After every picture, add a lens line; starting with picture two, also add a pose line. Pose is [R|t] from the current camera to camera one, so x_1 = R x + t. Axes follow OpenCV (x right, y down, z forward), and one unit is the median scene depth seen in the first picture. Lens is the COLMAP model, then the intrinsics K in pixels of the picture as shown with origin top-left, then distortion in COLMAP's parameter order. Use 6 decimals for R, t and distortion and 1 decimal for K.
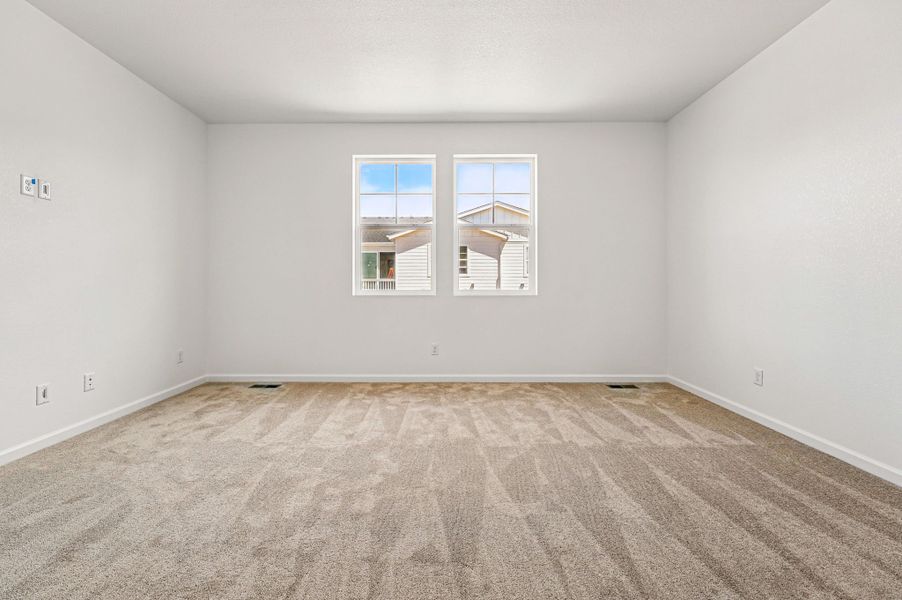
lens RADIAL K [[369.3, 0, 451.1], [0, 369.3, 289.2], [0, 0, 1]] dist [0.000794, 0.000170]
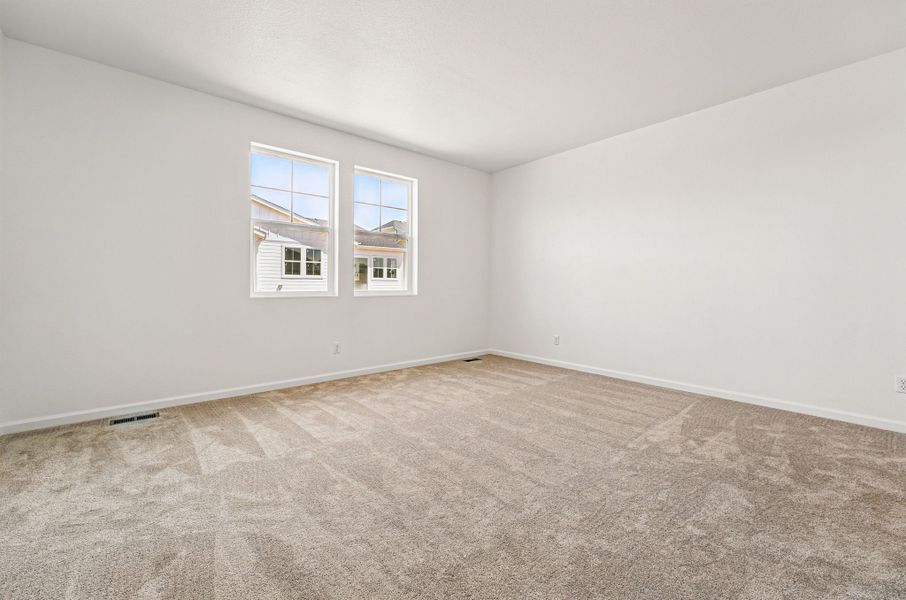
lens RADIAL K [[357.6, 0, 454.1], [0, 357.6, 286.9], [0, 0, 1]] dist [0.000202, -0.000070]
pose [[0.771532, 0.000993, 0.636189, -0.475431], [0.005928, 0.999944, -0.008751, 0.002402], [-0.636162, 0.010523, 0.771483, 0.015002]]
